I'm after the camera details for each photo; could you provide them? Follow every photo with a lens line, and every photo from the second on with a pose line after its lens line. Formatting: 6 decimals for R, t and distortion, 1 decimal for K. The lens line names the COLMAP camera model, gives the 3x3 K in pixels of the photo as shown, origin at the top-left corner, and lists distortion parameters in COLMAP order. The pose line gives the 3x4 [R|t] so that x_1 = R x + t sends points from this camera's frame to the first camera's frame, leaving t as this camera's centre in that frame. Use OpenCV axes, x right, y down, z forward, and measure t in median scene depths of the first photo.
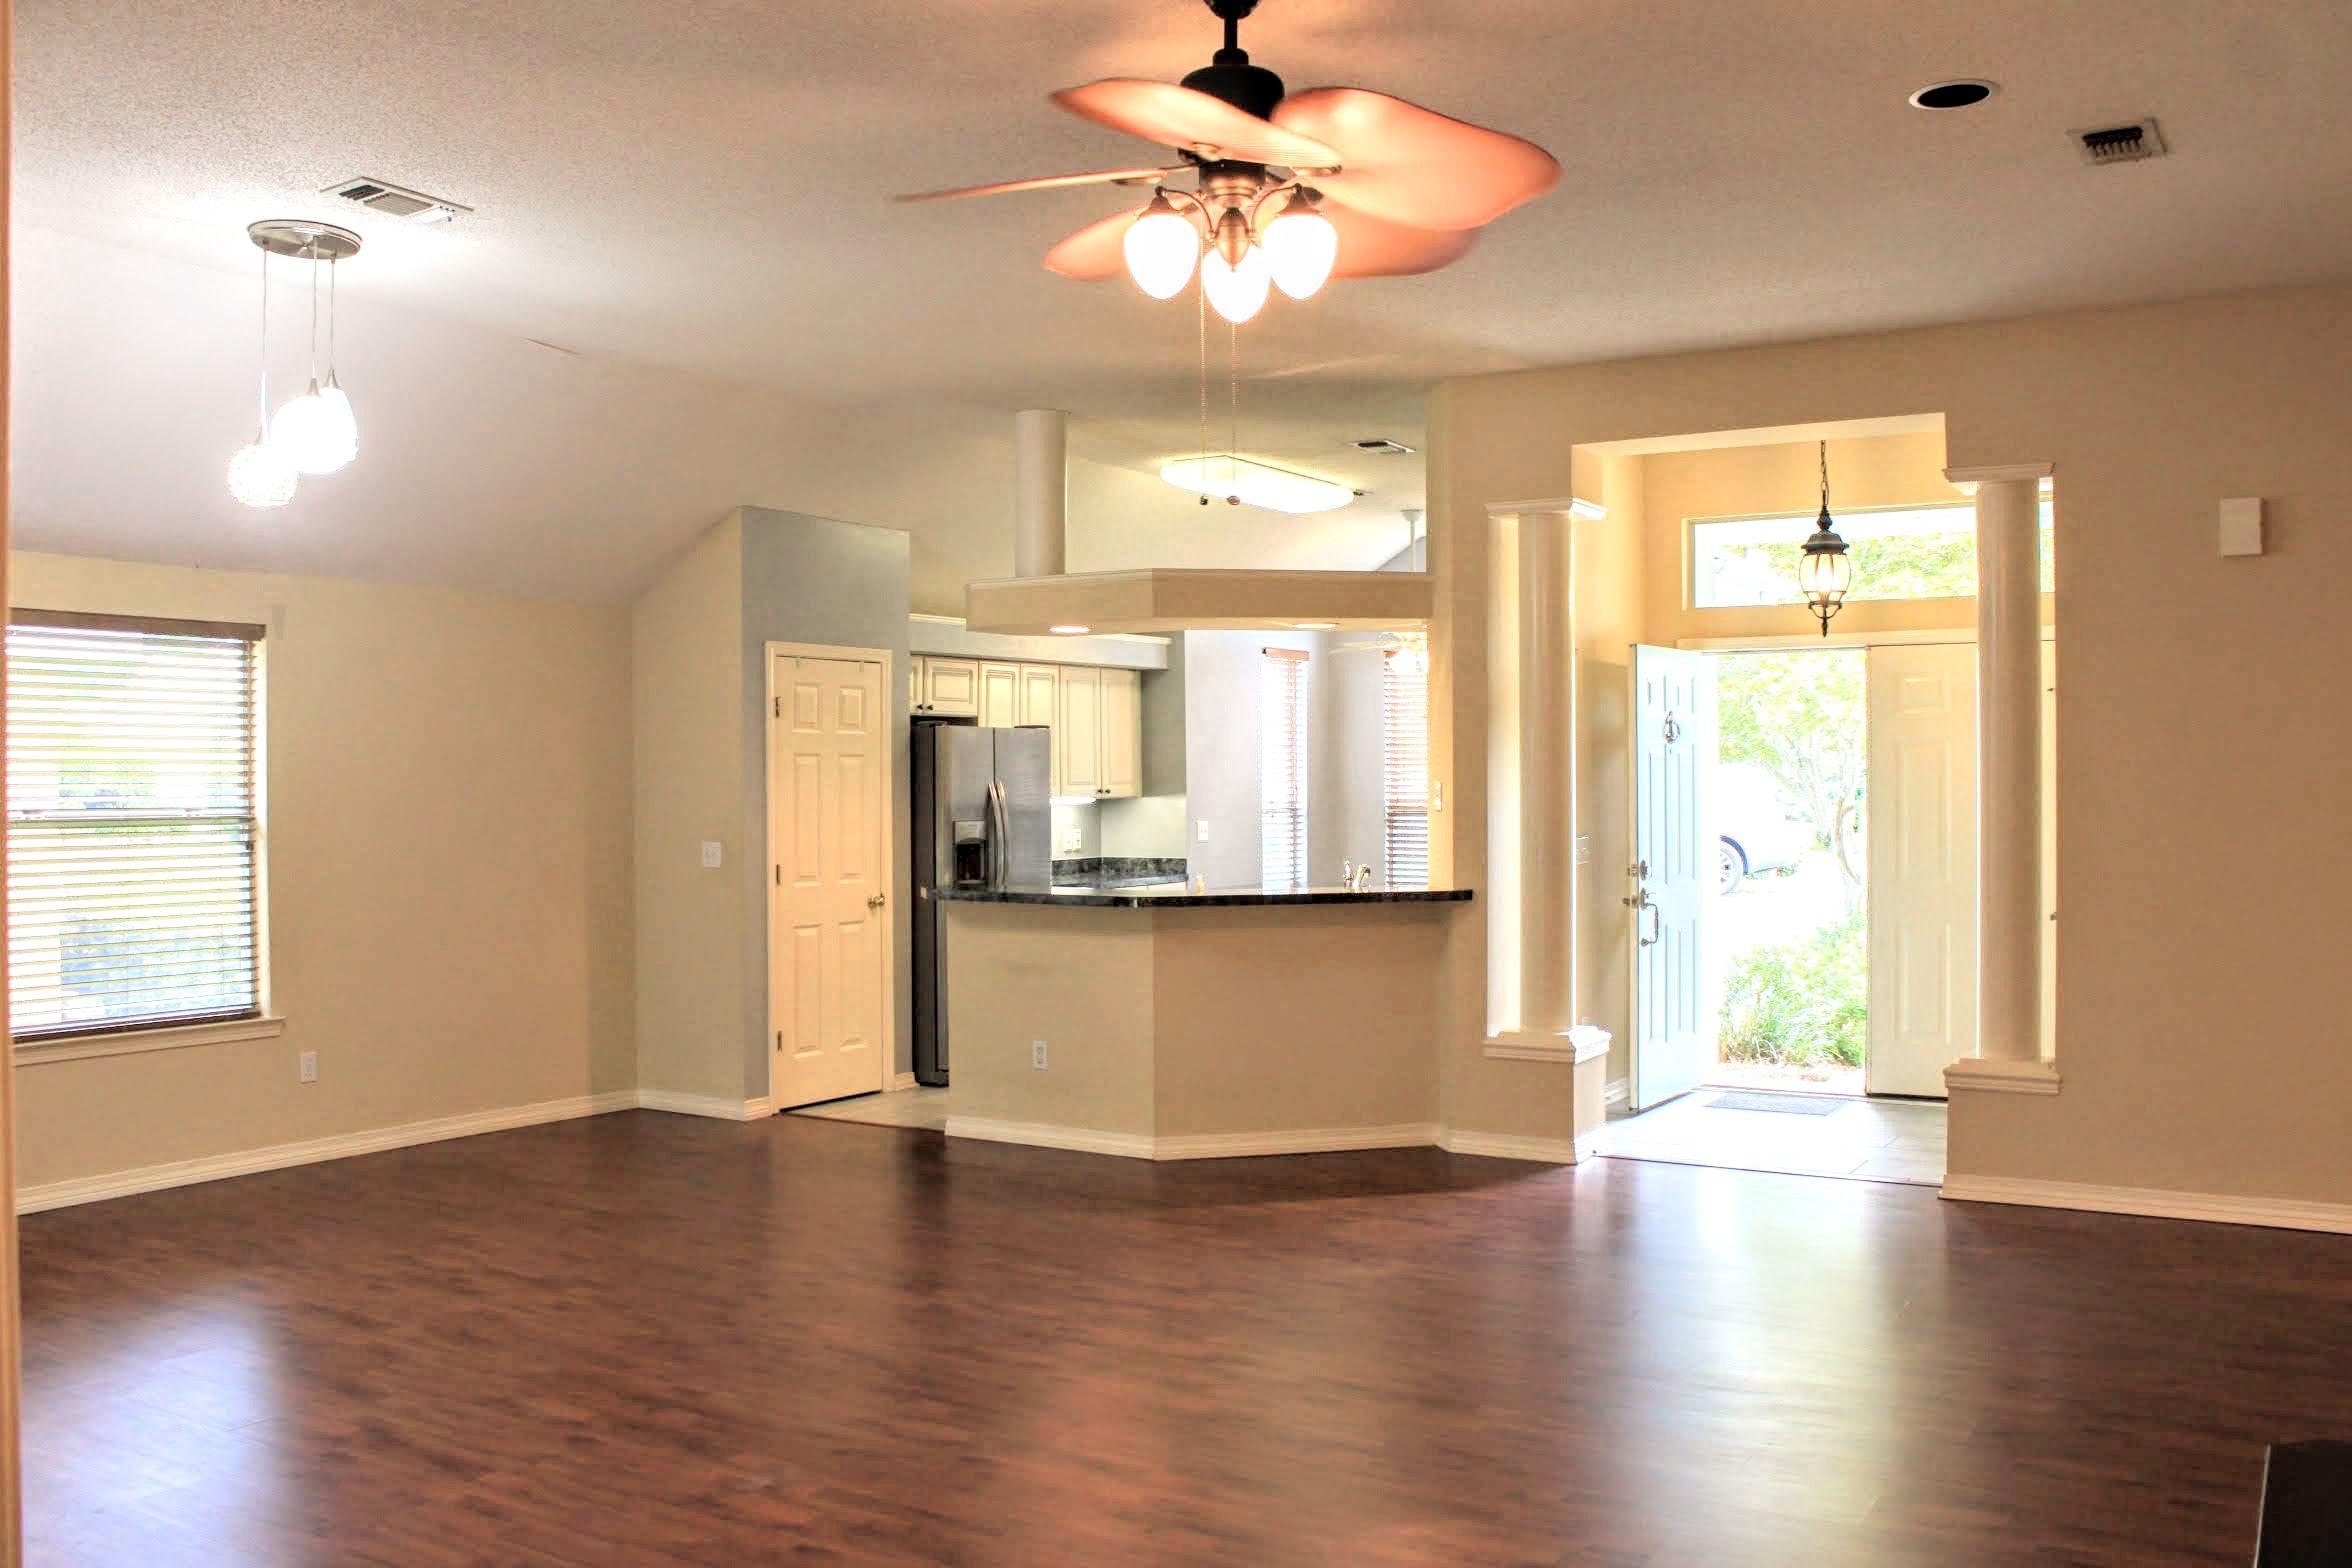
lens RADIAL K [[1976.9, 0, 1171.4], [0, 1976.9, 784.2], [0, 0, 1]] dist [-0.168792, 0.153820]
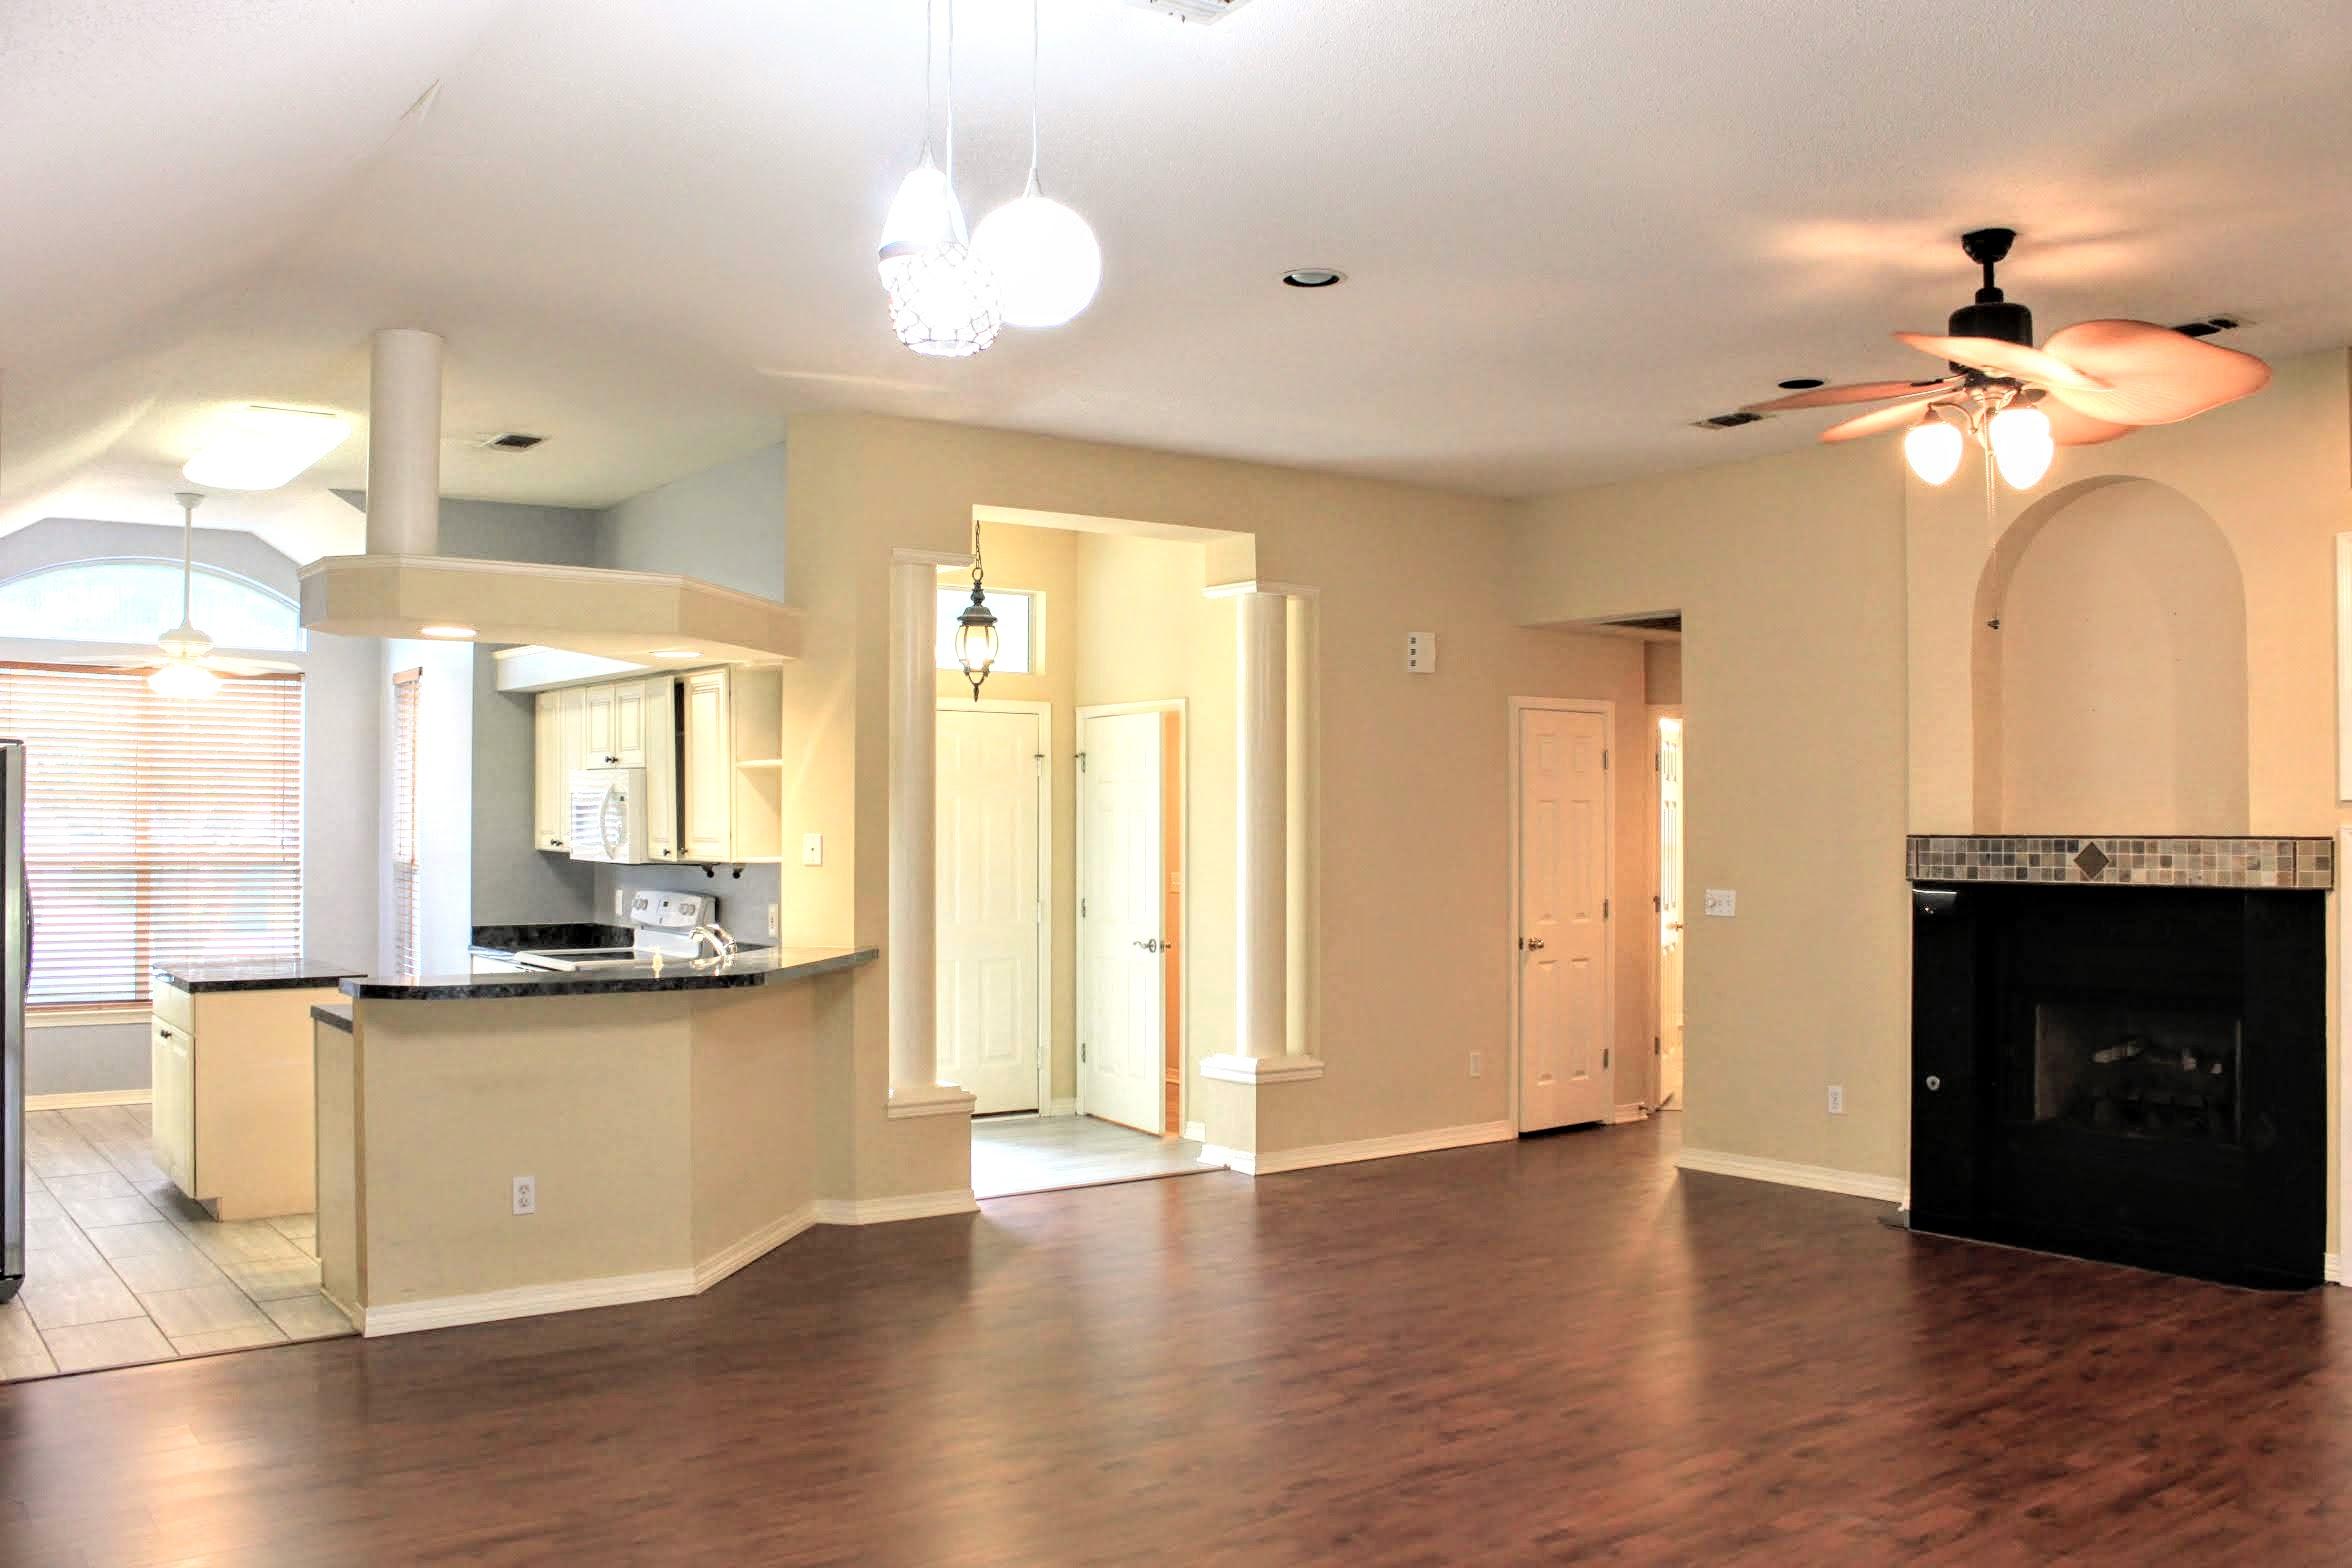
lens RADIAL K [[1976.9, 0, 1171.4], [0, 1976.9, 784.2], [0, 0, 1]] dist [-0.168792, 0.153820]
pose [[0.372006, 0.021921, 0.927971, -0.693565], [-0.000314, 0.999724, -0.023490, -0.003278], [-0.928230, 0.008447, 0.371910, 0.511754]]
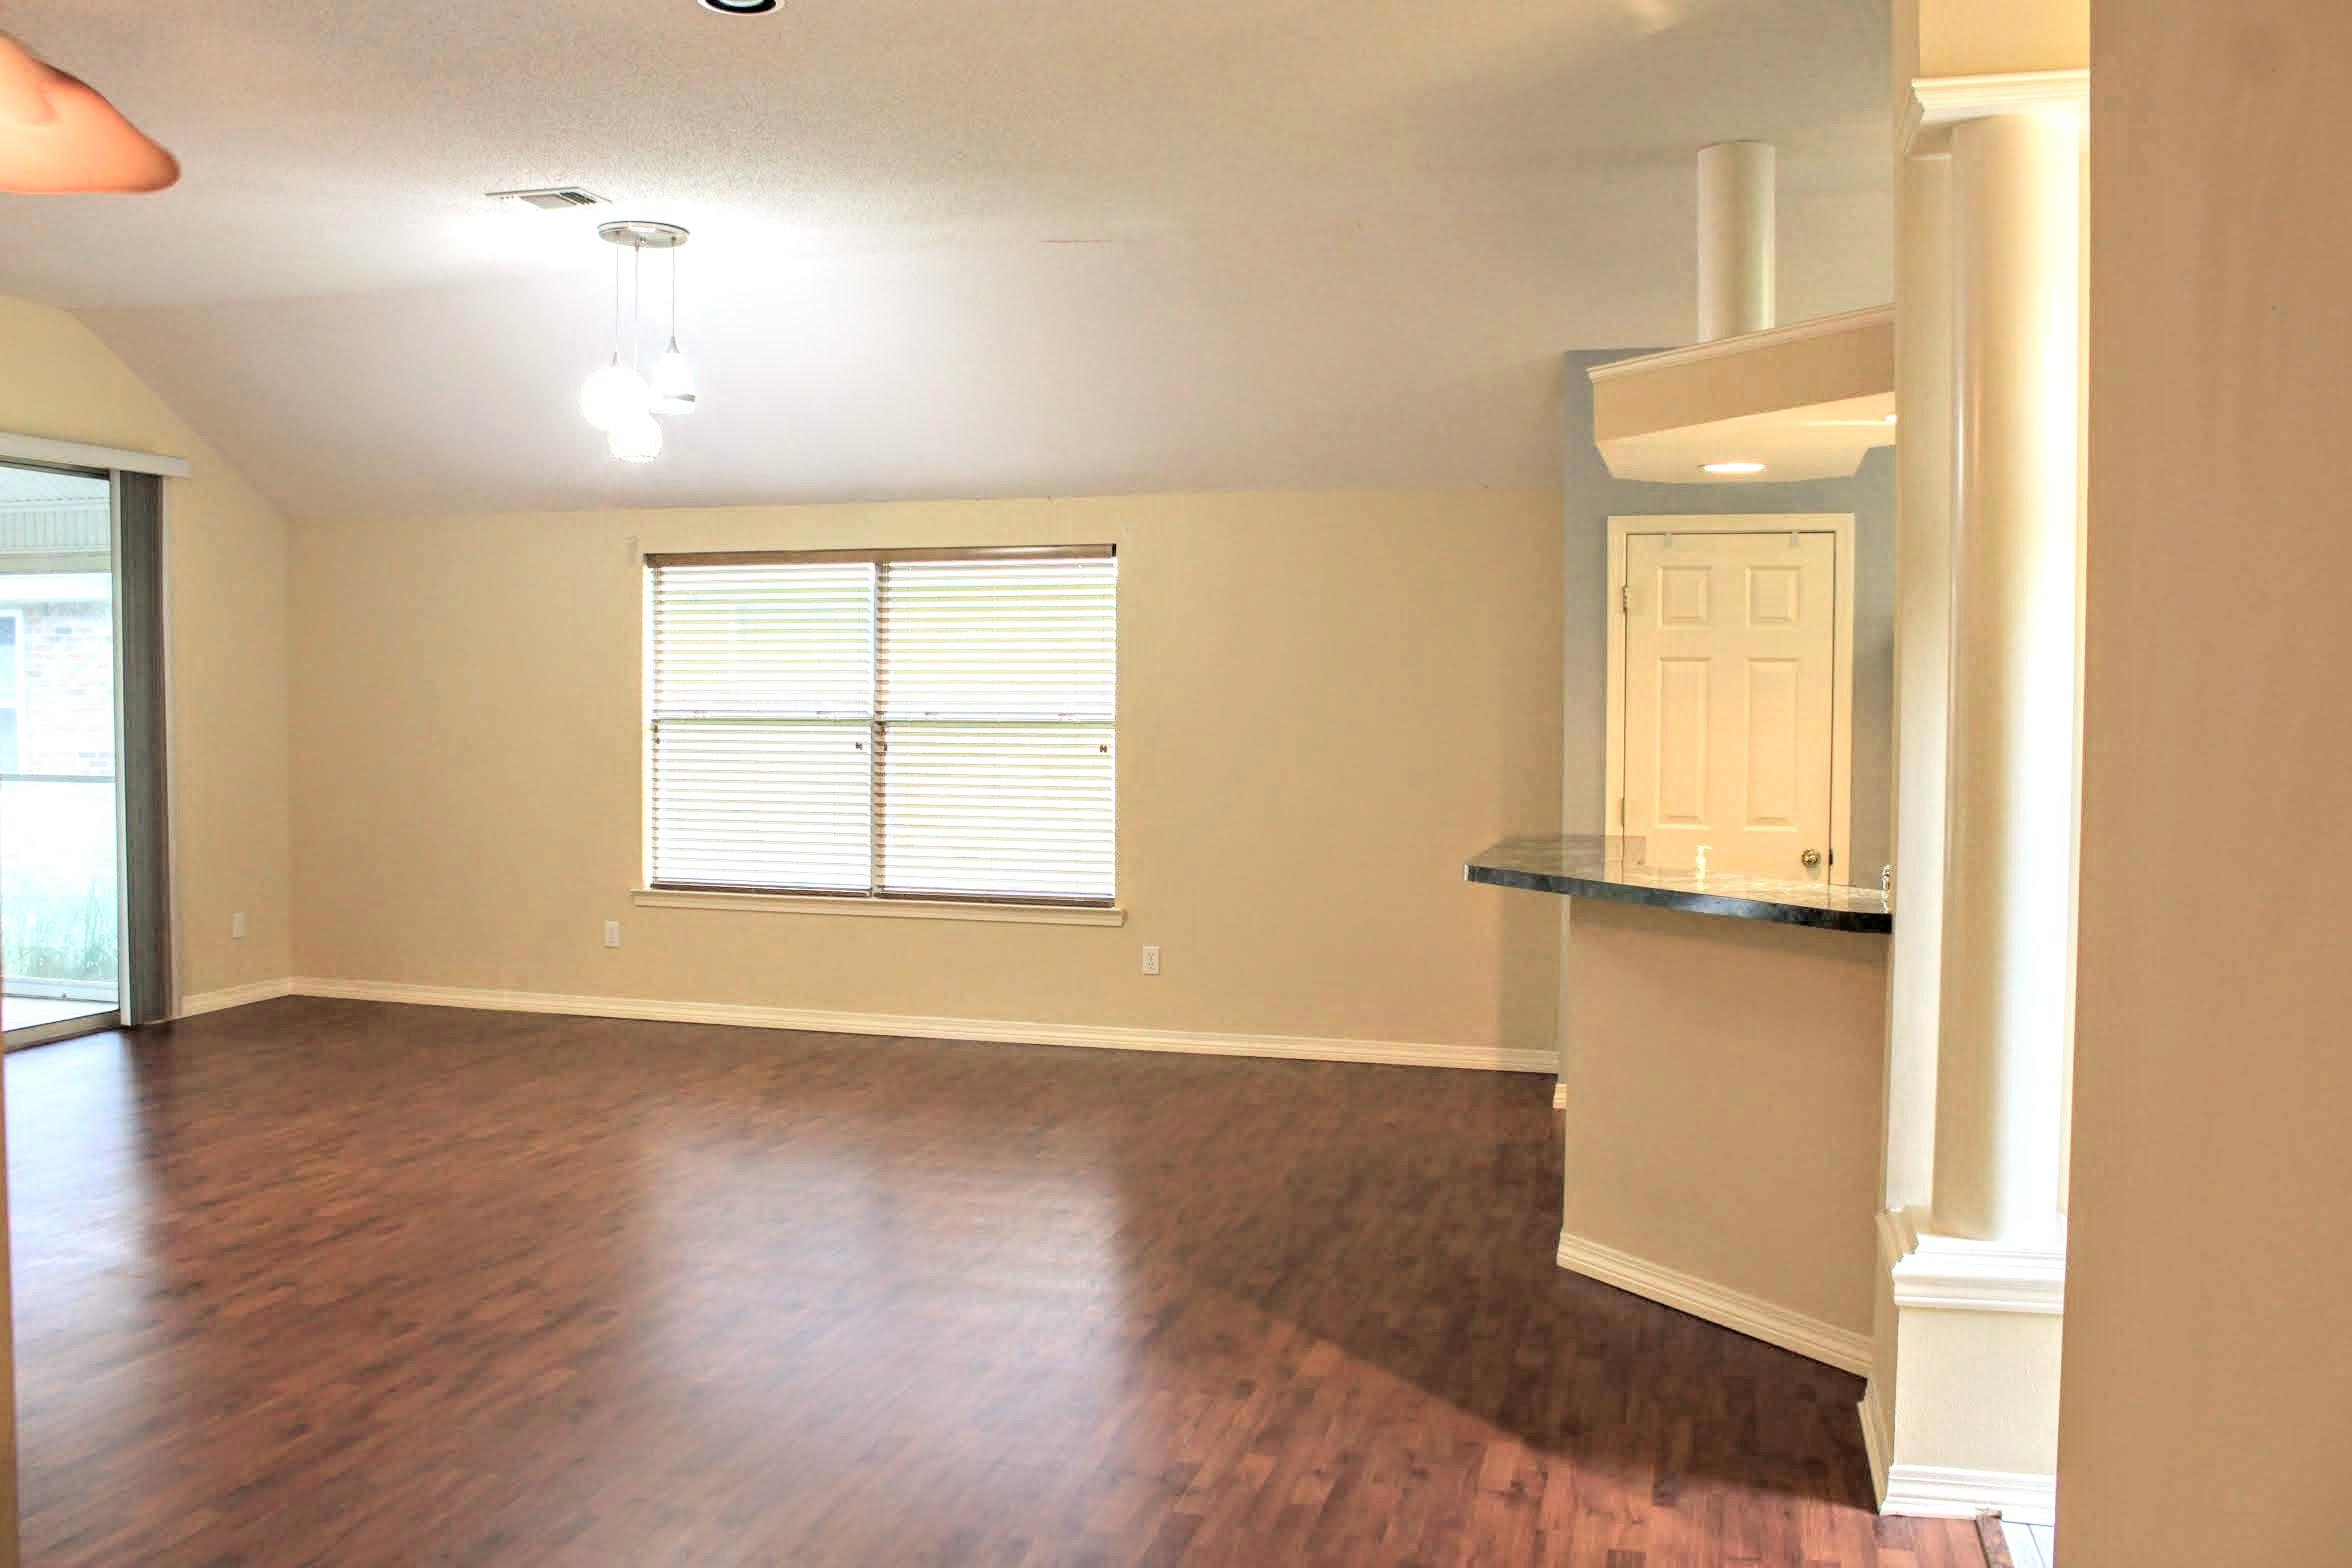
lens RADIAL K [[1976.9, 0, 1171.4], [0, 1976.9, 784.2], [0, 0, 1]] dist [-0.168792, 0.153820]
pose [[0.282706, 0.048724, -0.957968, 0.580449], [-0.007317, 0.998790, 0.048641, -0.002511], [0.959179, -0.006741, 0.282721, 0.689496]]
